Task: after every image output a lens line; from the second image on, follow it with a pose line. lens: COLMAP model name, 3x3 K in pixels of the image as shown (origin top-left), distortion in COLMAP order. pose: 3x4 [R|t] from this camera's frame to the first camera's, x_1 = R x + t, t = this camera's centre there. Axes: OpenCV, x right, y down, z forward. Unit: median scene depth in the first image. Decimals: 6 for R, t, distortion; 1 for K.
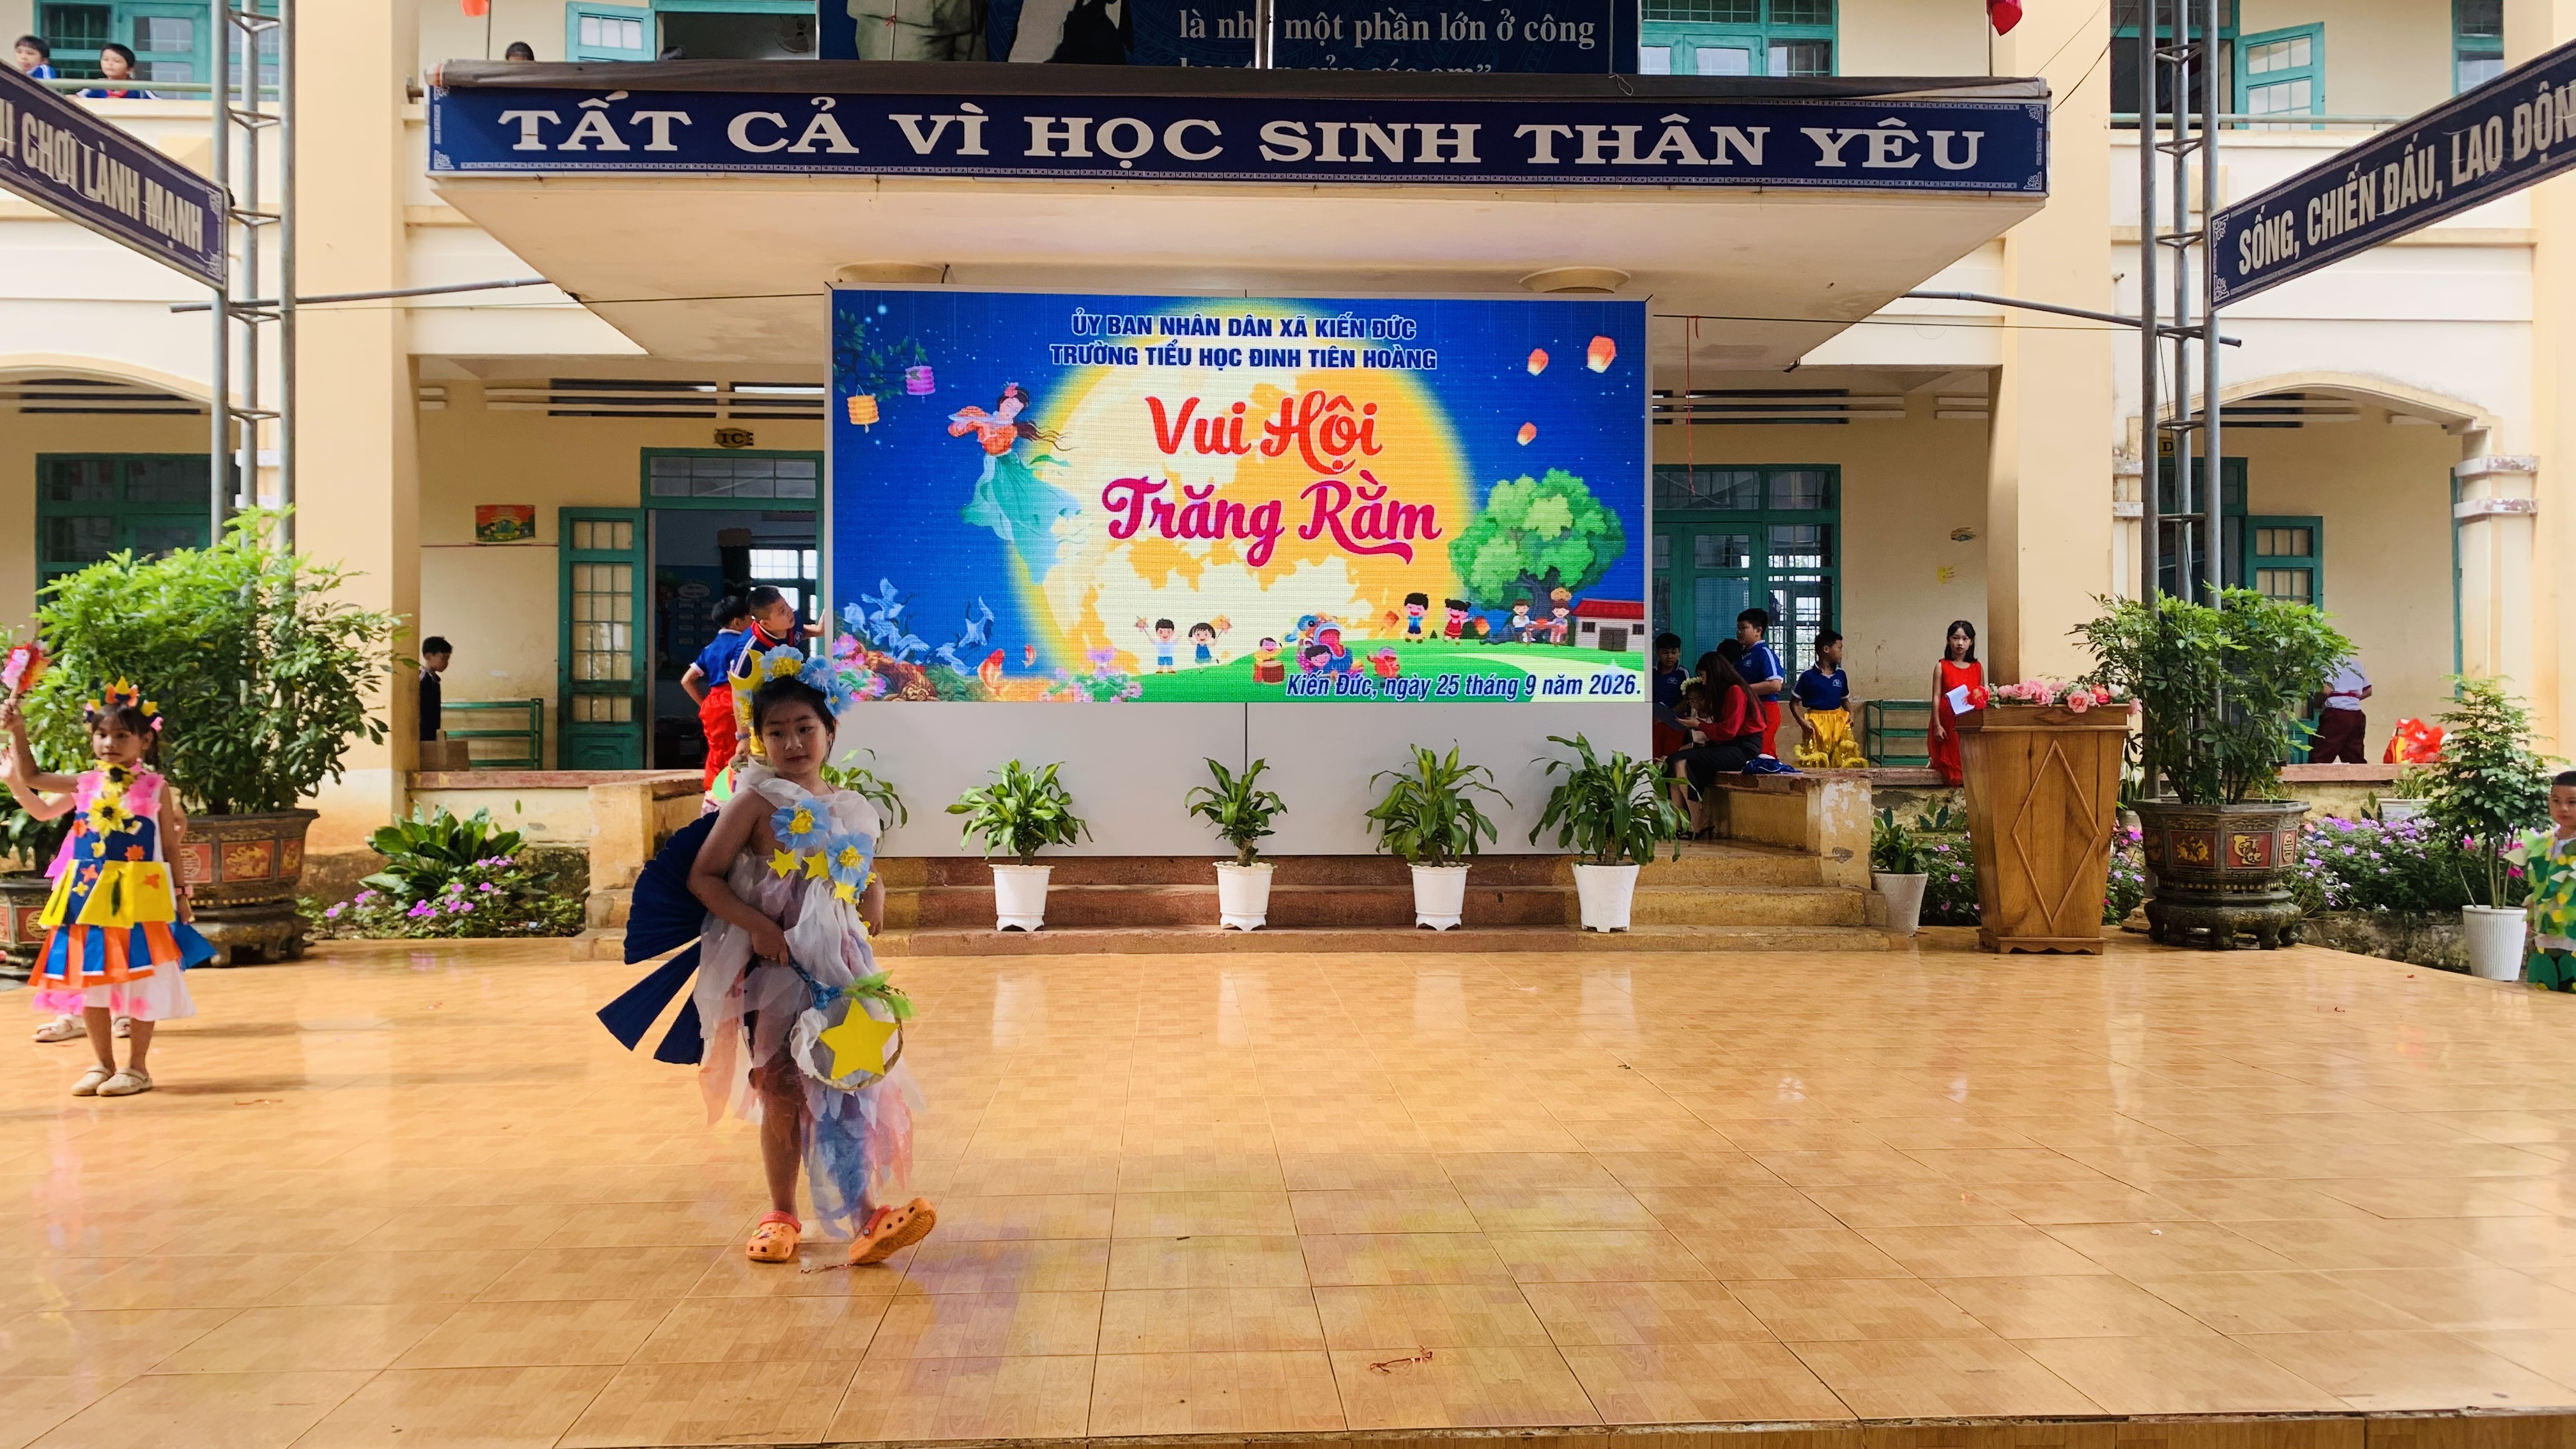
lens RADIAL K [[1953.7, 0, 1272.6], [0, 1953.7, 714.2], [0, 0, 1]] dist [0.046609, -0.032337]
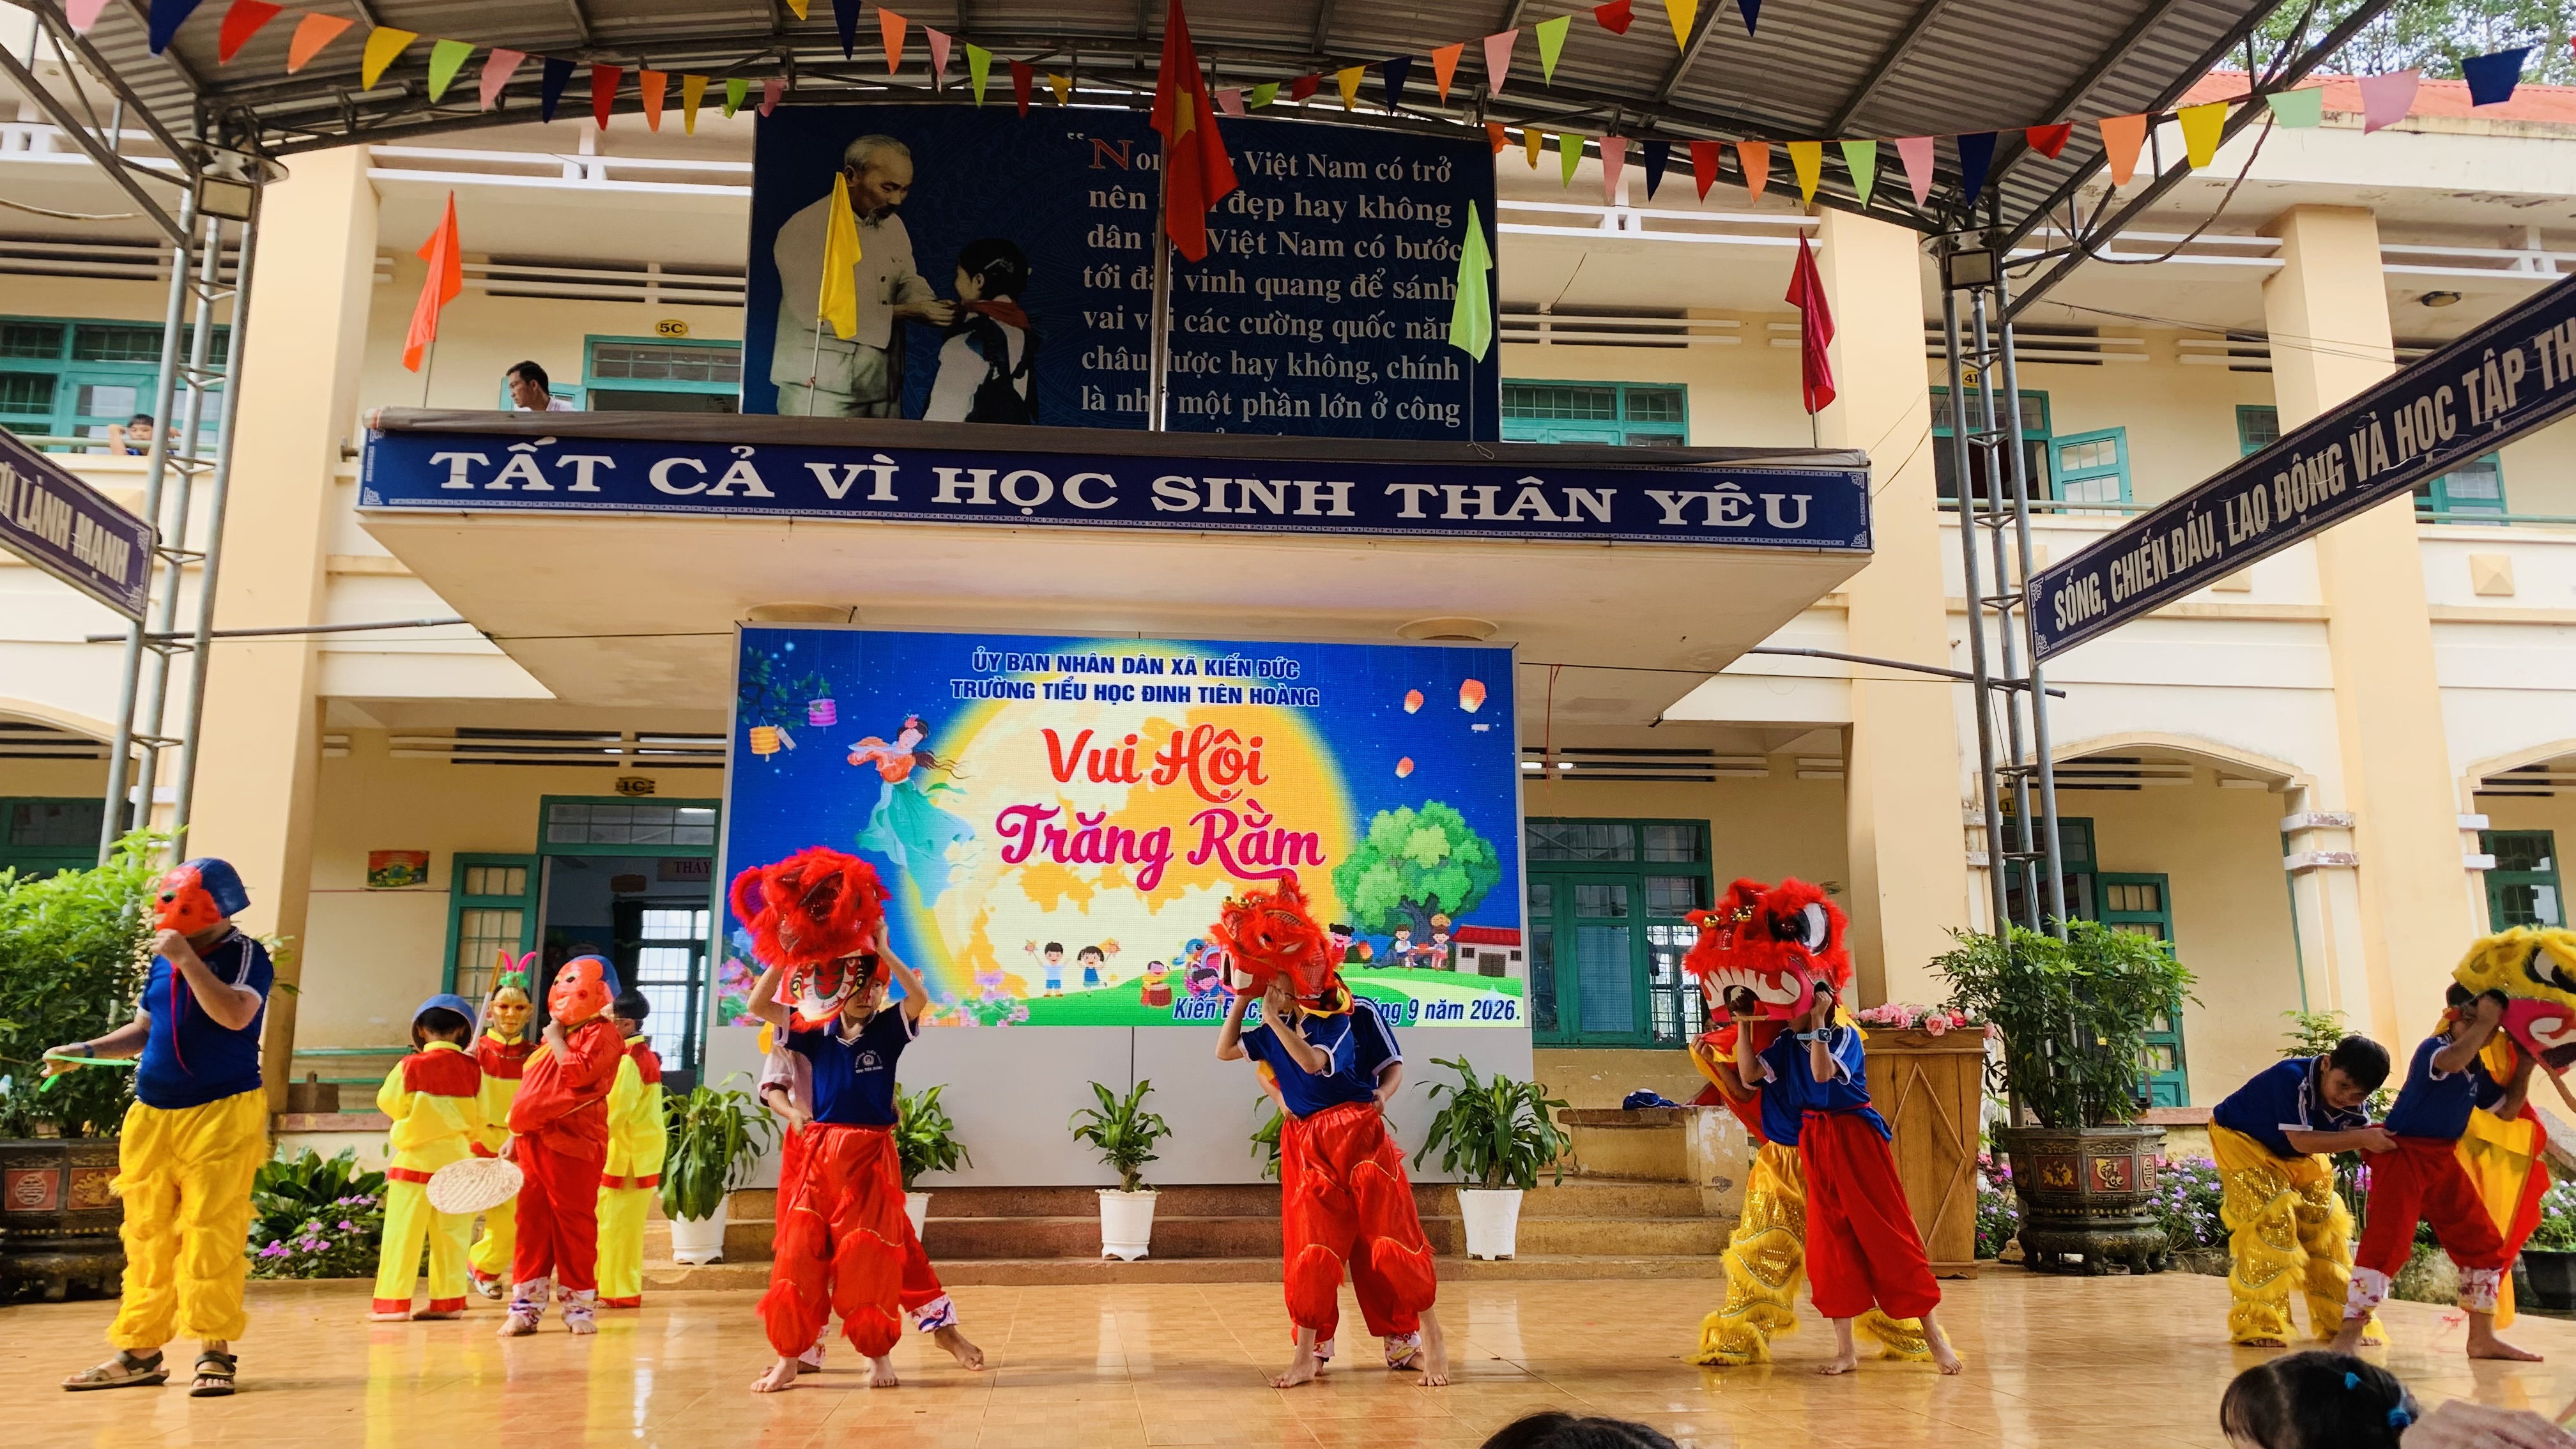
lens RADIAL K [[1950.3, 0, 1279.3], [0, 1950.3, 714.3], [0, 0, 1]] dist [0.051352, -0.047573]
pose [[0.998679, 0.009423, 0.050508, 0.009265], [0.000829, 0.979958, -0.199202, 0.037405], [-0.051373, 0.198981, 0.978656, -0.025272]]
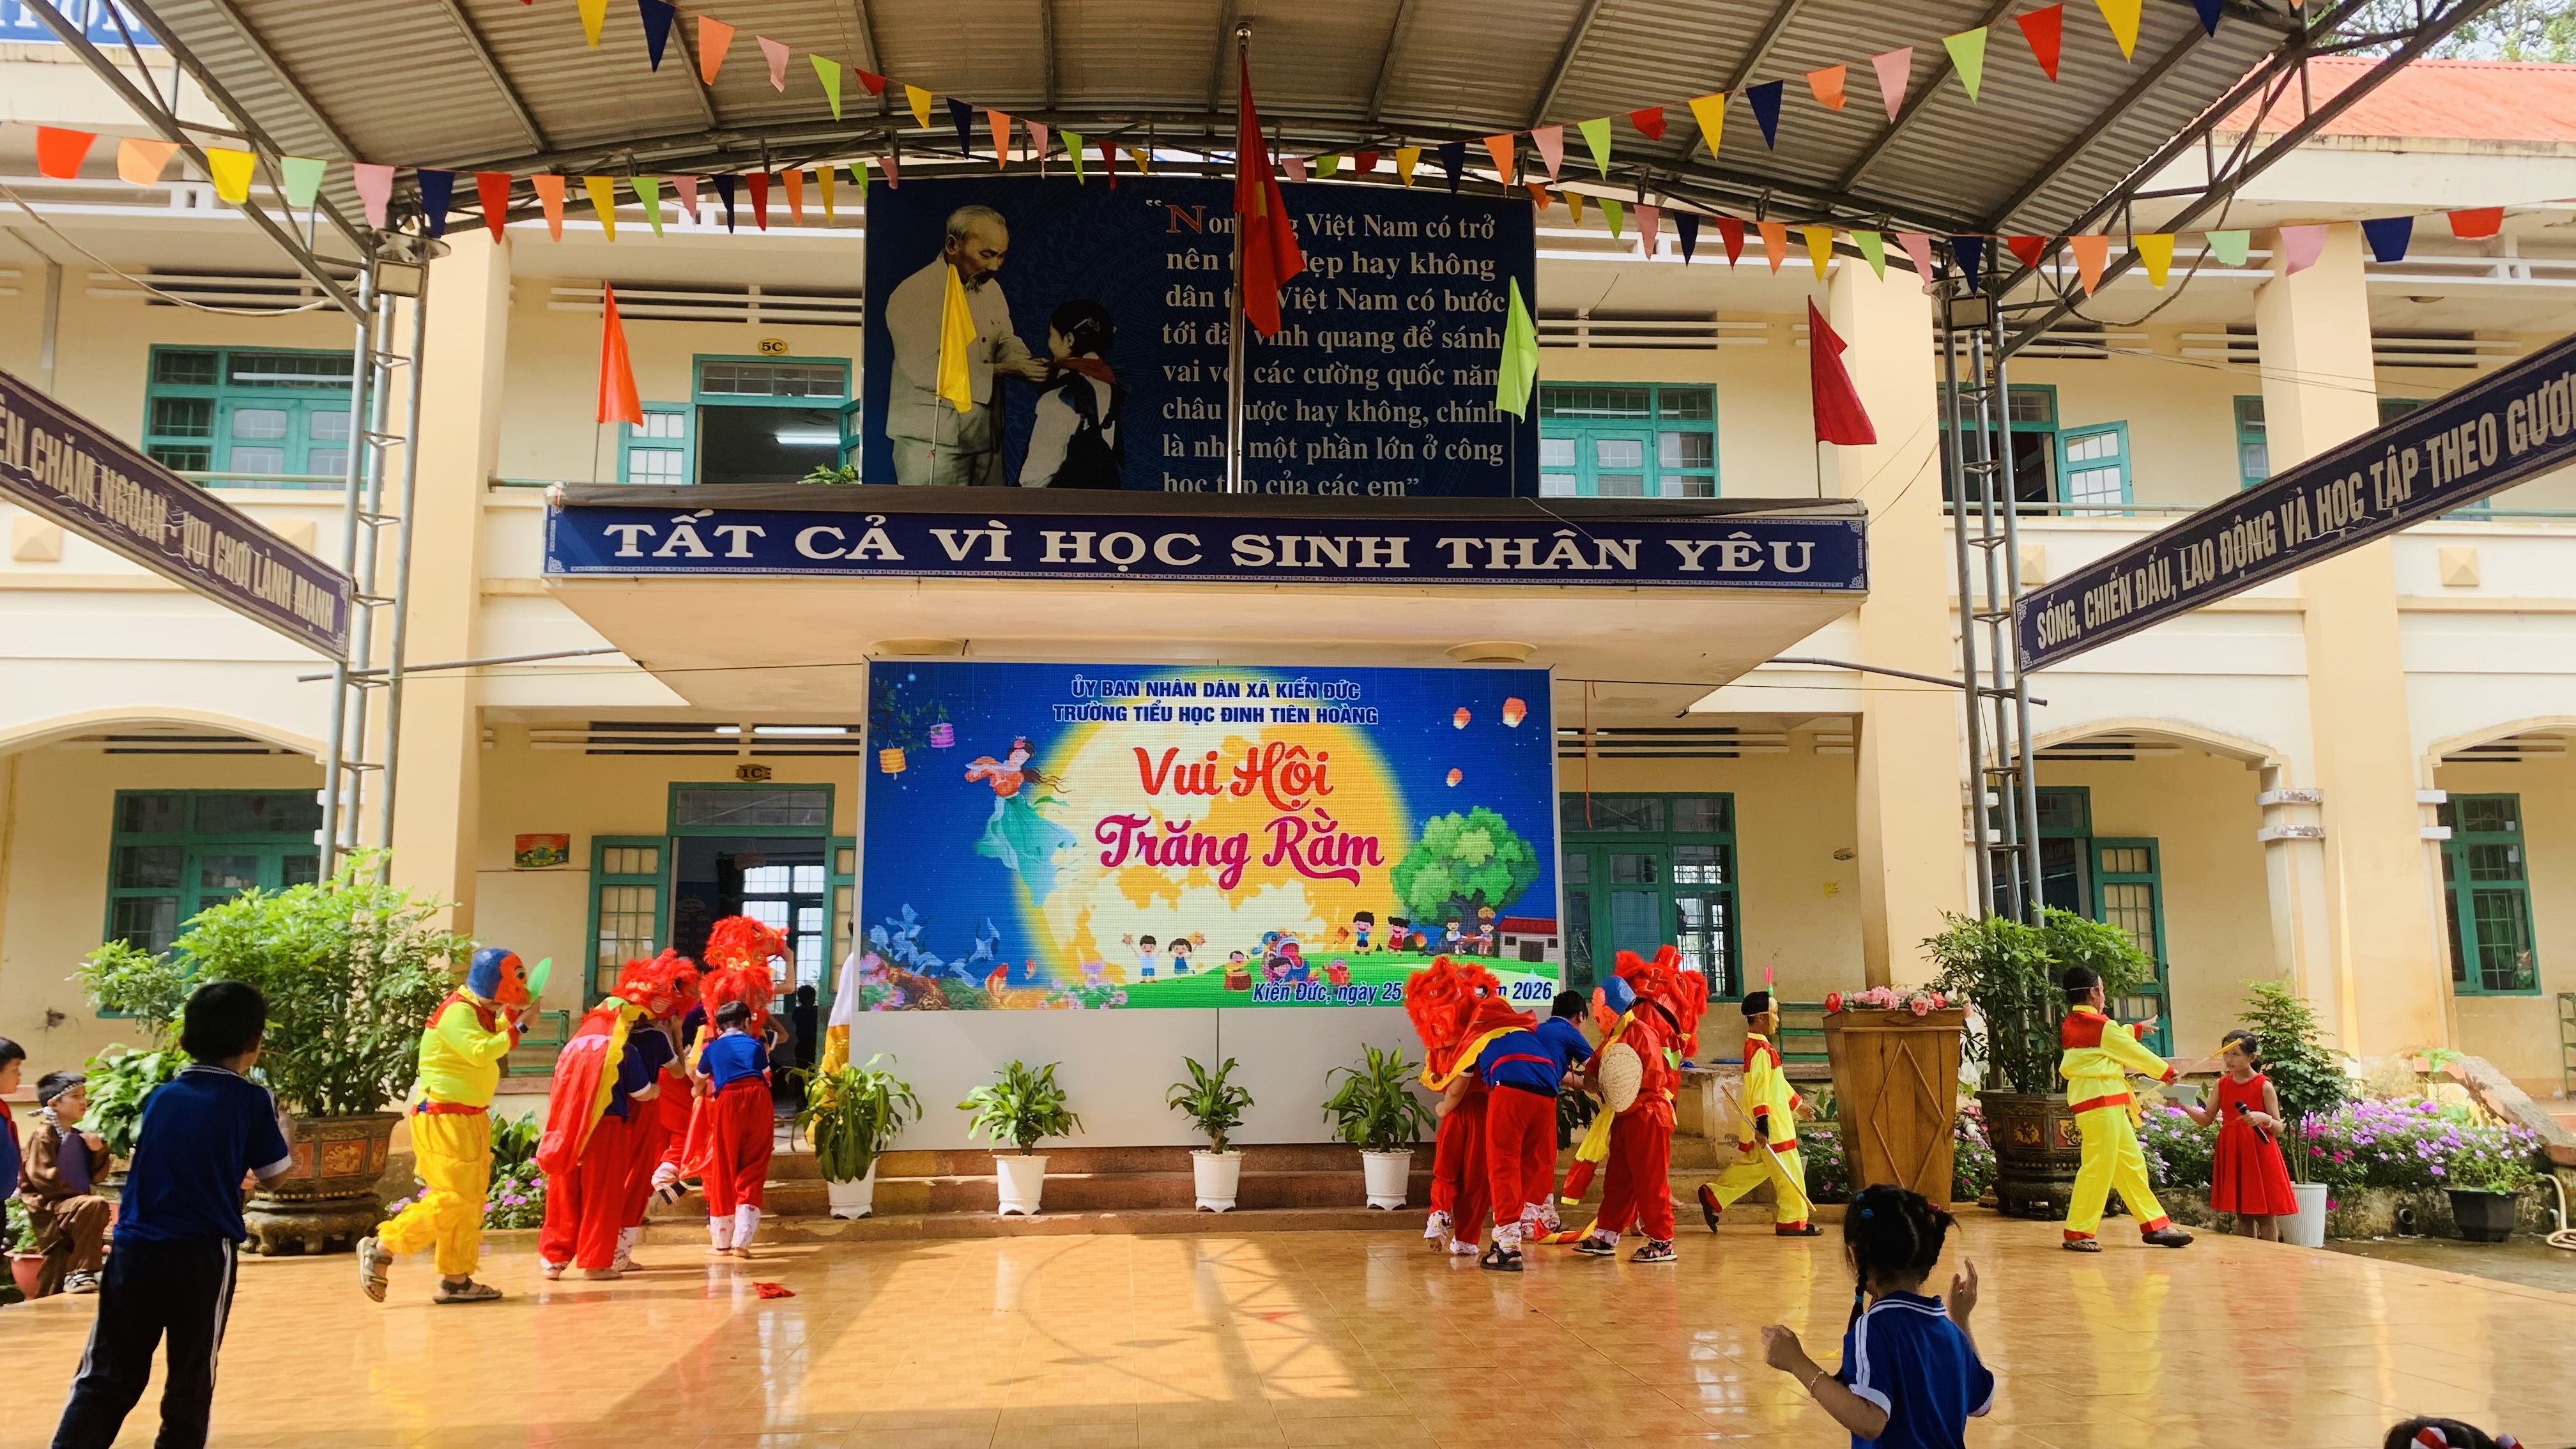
lens RADIAL K [[1952.9, 0, 1297.8], [0, 1952.9, 738.0], [0, 0, 1]] dist [0.050984, -0.046693]
pose [[0.999299, -0.001695, 0.037401, -0.009603], [0.006901, 0.990197, -0.139508, -0.003146], [-0.036798, 0.139668, 0.989514, -0.170771]]
